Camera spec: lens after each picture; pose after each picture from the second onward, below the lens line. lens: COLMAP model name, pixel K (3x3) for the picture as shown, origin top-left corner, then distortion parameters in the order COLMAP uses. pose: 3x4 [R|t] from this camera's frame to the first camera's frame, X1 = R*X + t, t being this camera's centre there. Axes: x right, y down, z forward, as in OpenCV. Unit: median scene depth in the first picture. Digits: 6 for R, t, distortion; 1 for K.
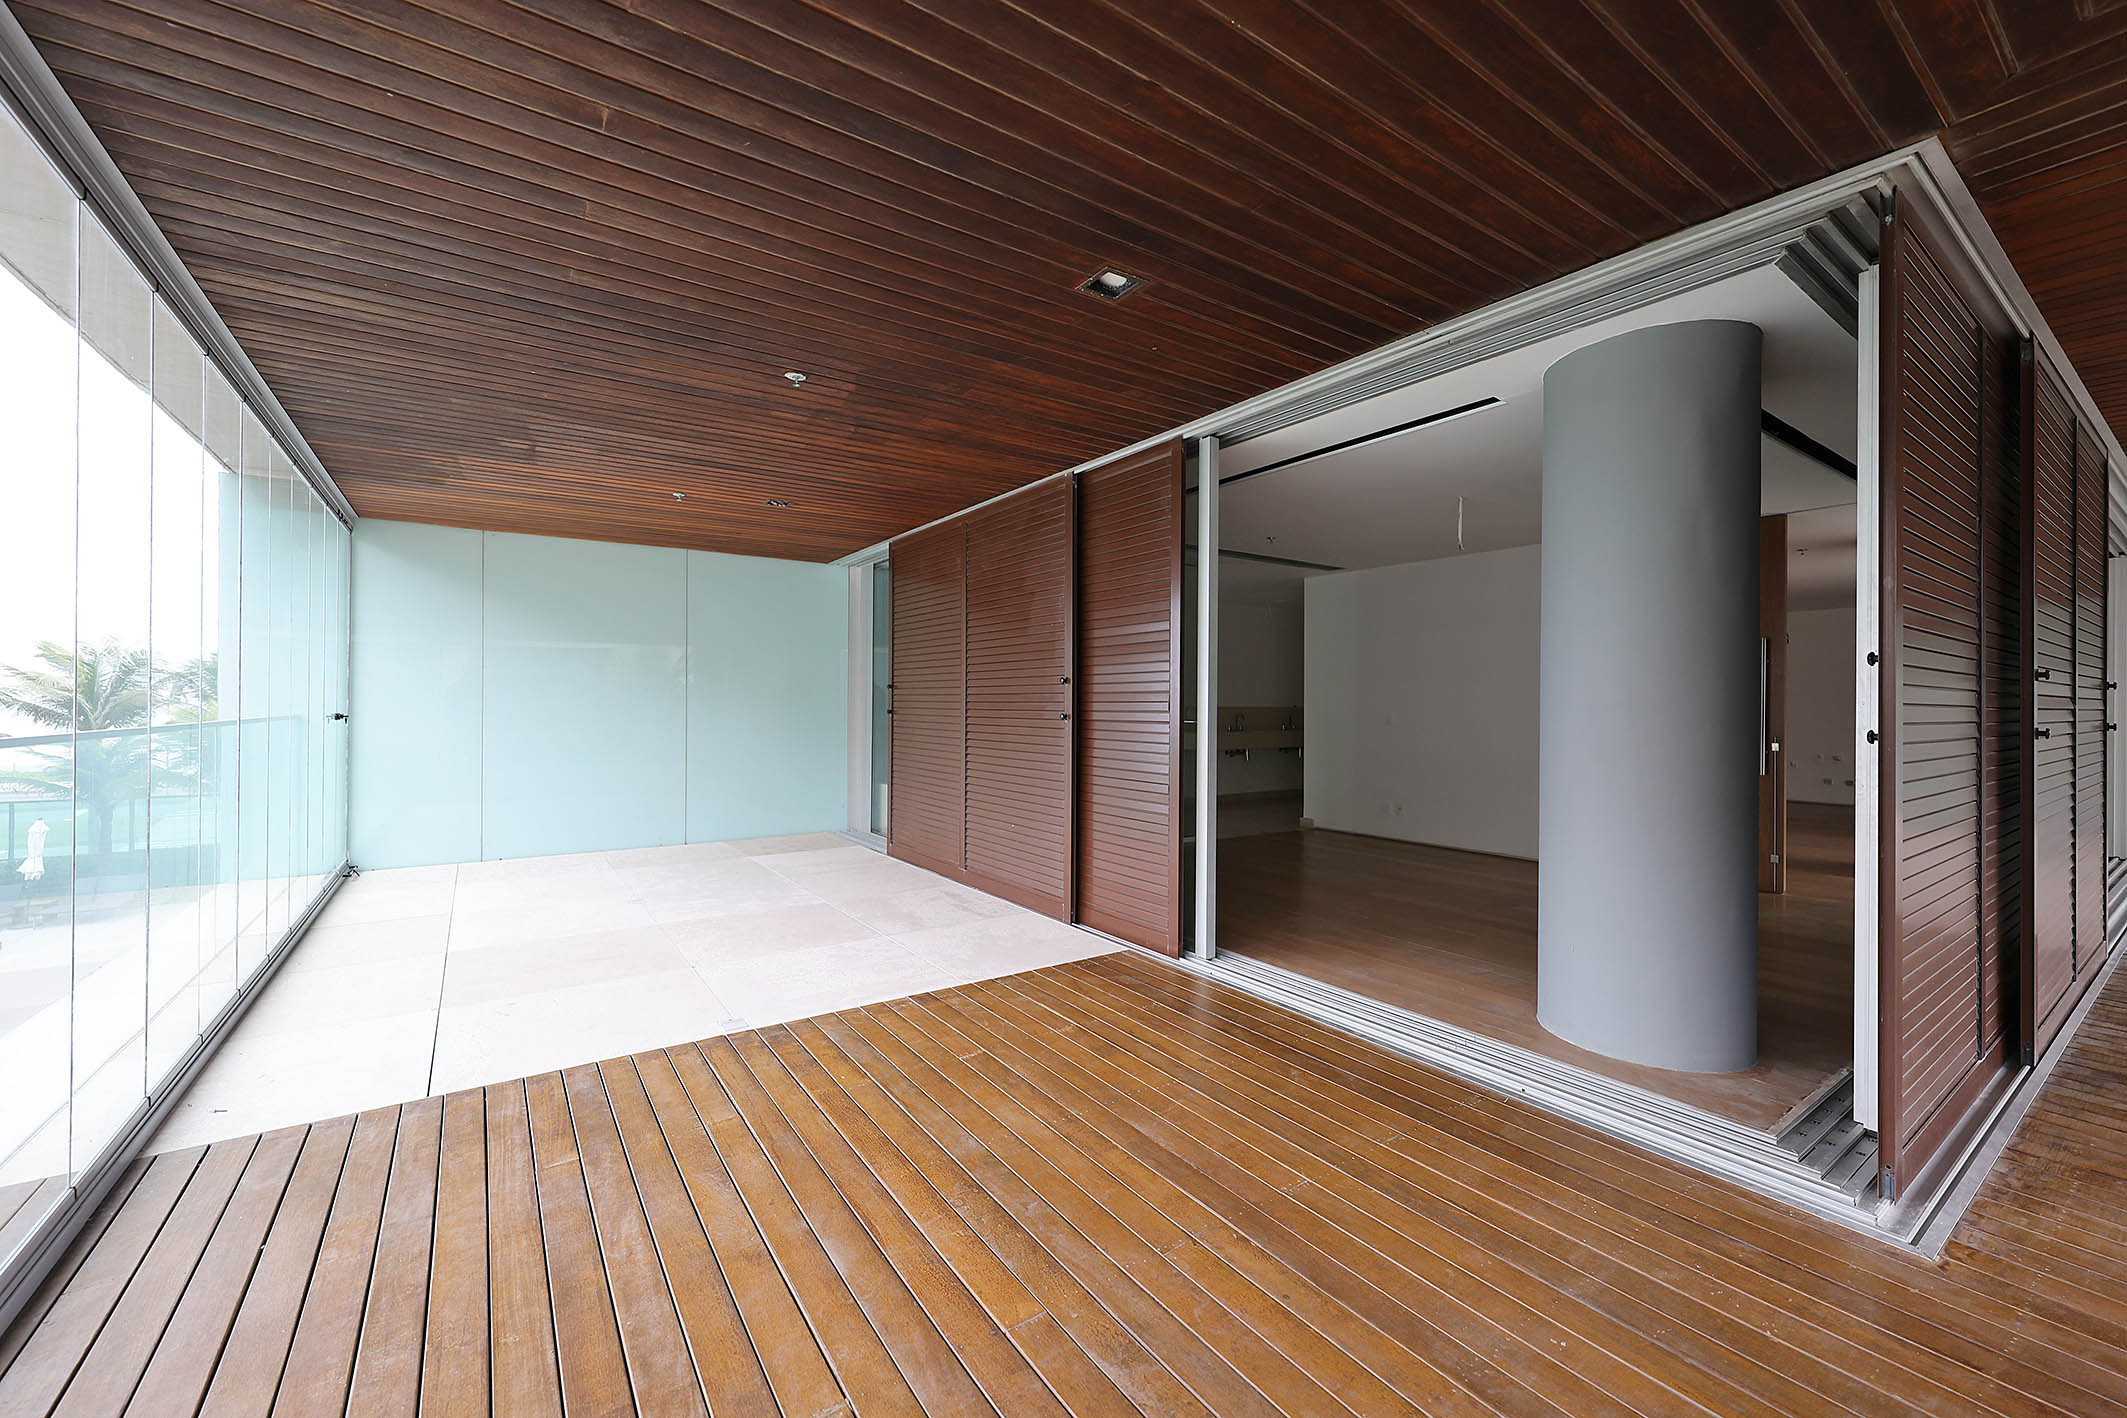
lens RADIAL K [[835.2, 0, 1059.5], [0, 835.2, 703.4], [0, 0, 1]] dist [0.002217, -0.000284]
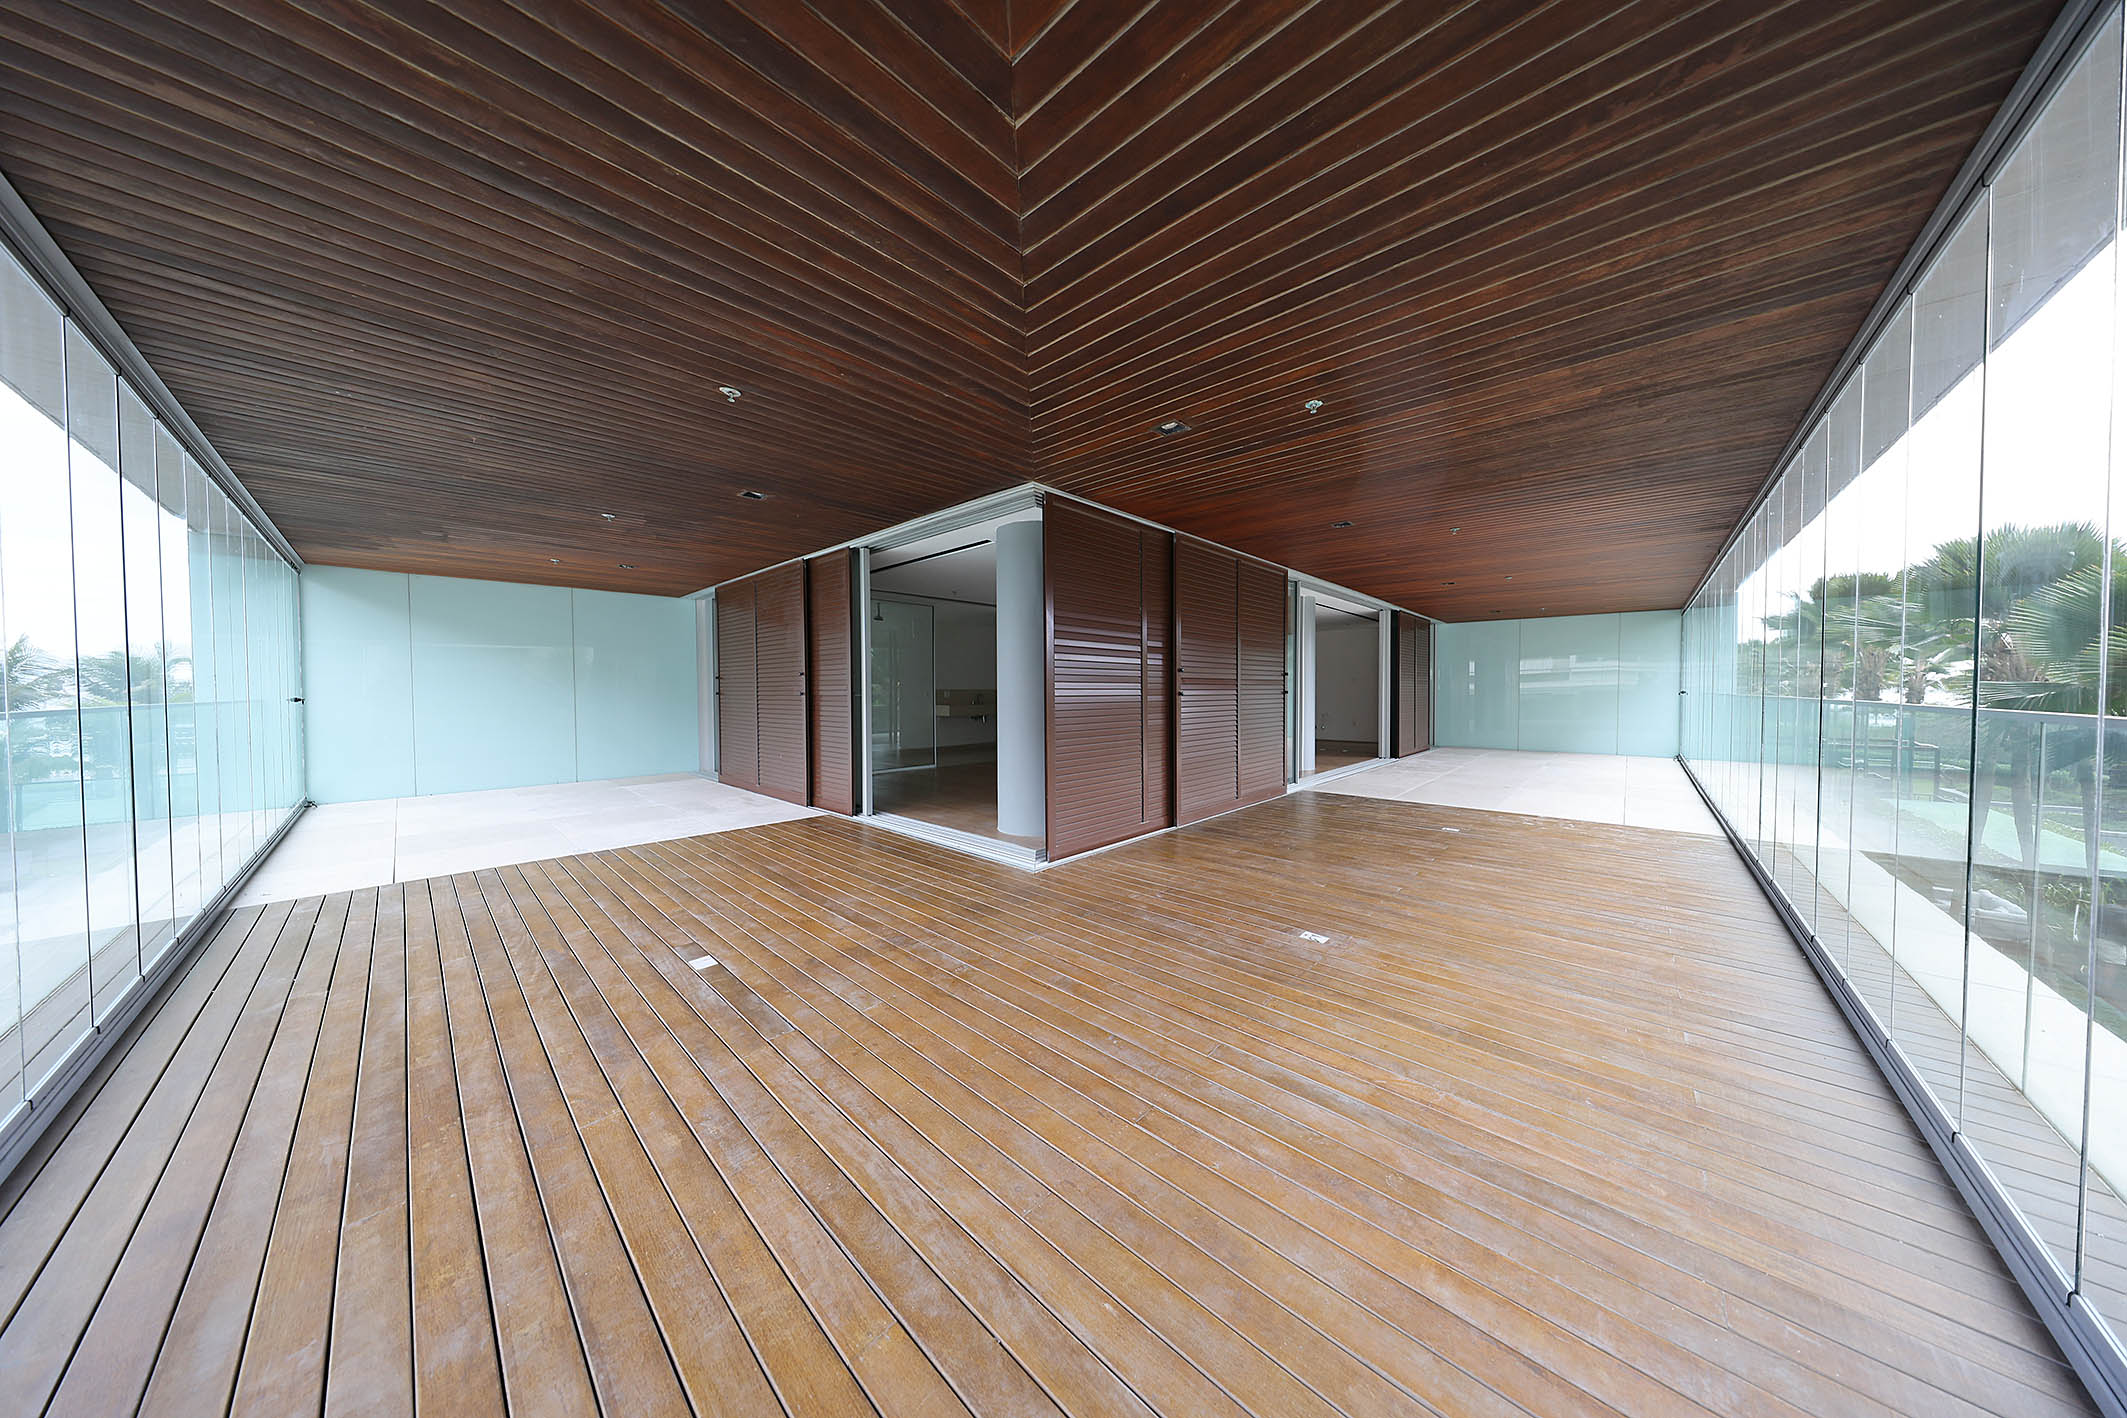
lens RADIAL K [[614.9, 0, 1071.6], [0, 614.9, 704.8], [0, 0, 1]] dist [0.000481, 0.000042]
pose [[0.975296, -0.015671, 0.220346, 0.323257], [0.009858, 0.999574, 0.027454, 0.010774], [-0.220682, -0.024603, 0.975035, -0.497483]]
